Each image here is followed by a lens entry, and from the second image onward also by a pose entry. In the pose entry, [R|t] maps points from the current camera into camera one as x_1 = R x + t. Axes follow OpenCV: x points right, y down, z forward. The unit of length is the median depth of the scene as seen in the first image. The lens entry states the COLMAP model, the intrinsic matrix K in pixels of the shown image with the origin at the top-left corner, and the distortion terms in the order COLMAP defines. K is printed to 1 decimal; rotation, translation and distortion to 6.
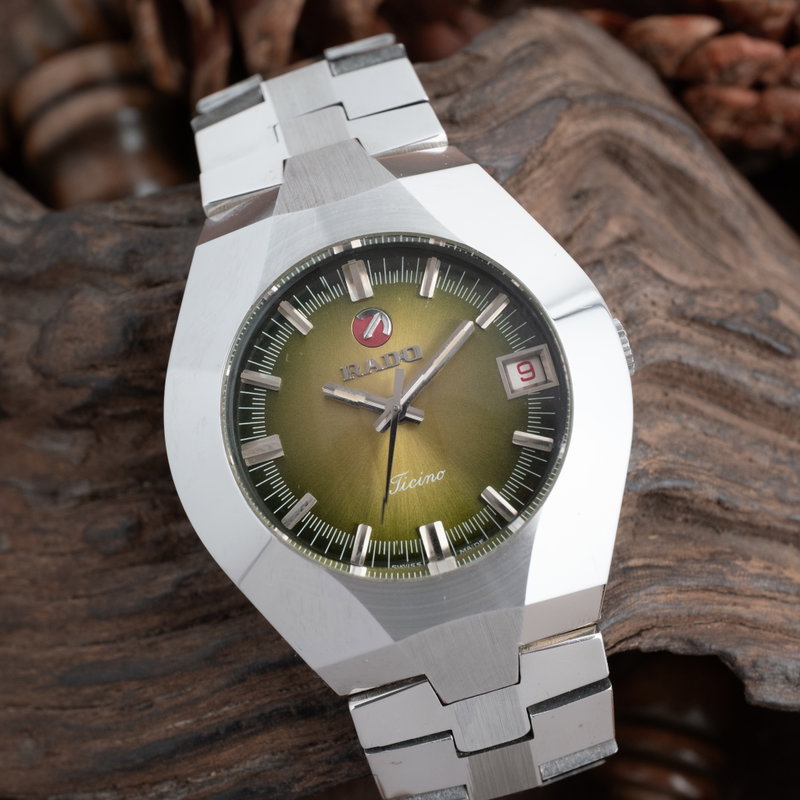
lens RADIAL K [[1411.7, 0, 403.4], [0, 1411.7, 408.3], [0, 0, 1]] dist [0.009766, 0.000000]
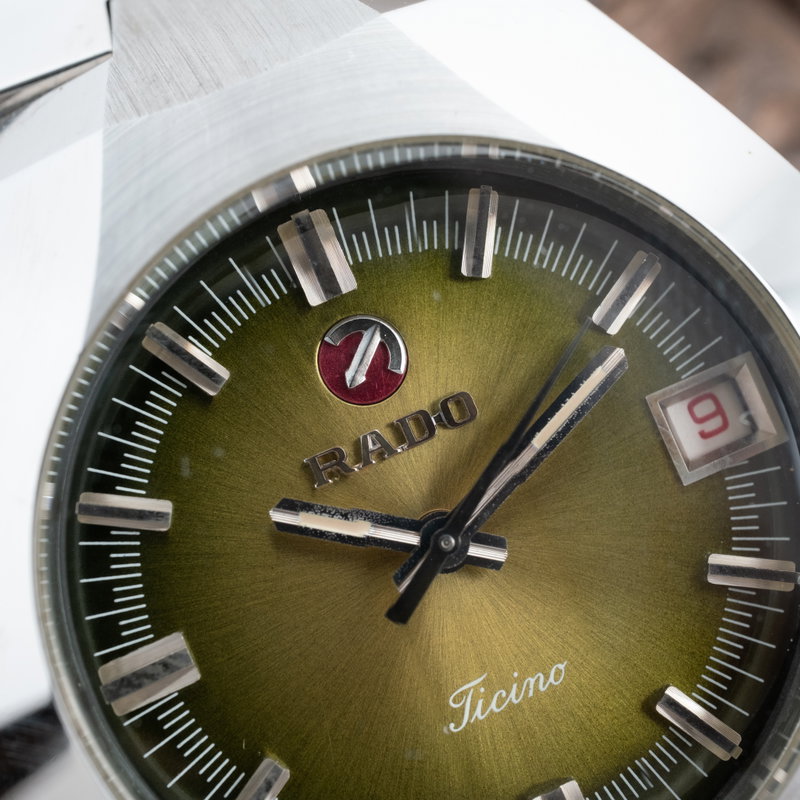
lens RADIAL K [[1411.7, 0, 401.2], [0, 1411.7, 395.8], [0, 0, 1]] dist [0.009766, 0.000000]
pose [[0.985777, -0.120888, 0.116747, -0.063719], [0.112143, 0.990563, 0.078791, -0.079972], [-0.125170, -0.064578, 0.990031, 0.563519]]
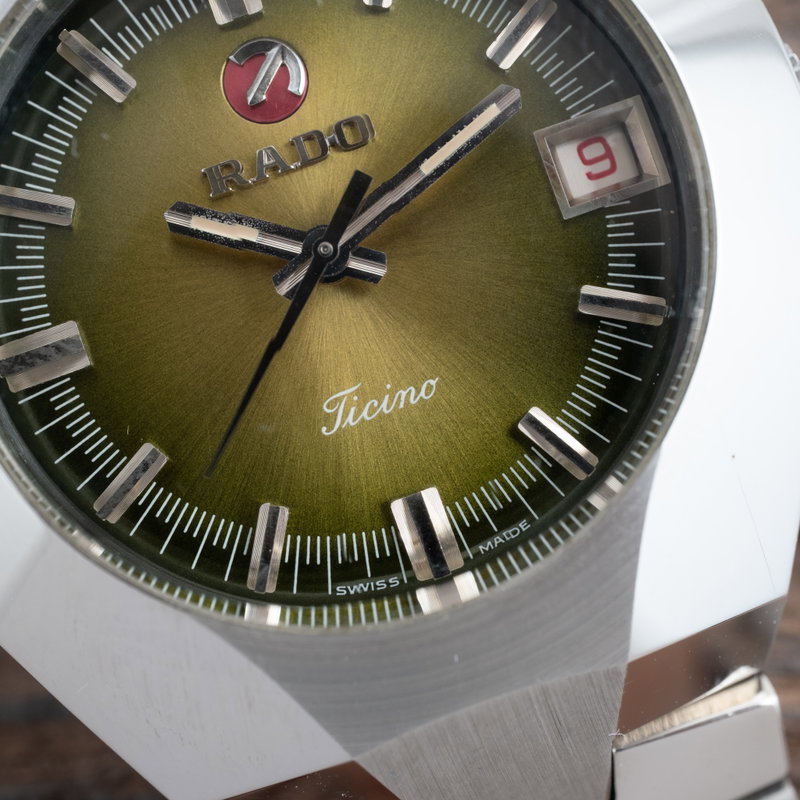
lens RADIAL K [[1411.7, 0, 400.3], [0, 1411.7, 399.8], [0, 0, 1]] dist [0.009766, 0.000000]
pose [[0.997625, -0.056892, 0.038836, -0.001639], [0.052964, 0.994011, 0.095592, 0.005575], [-0.044042, -0.093308, 0.994663, 0.527805]]
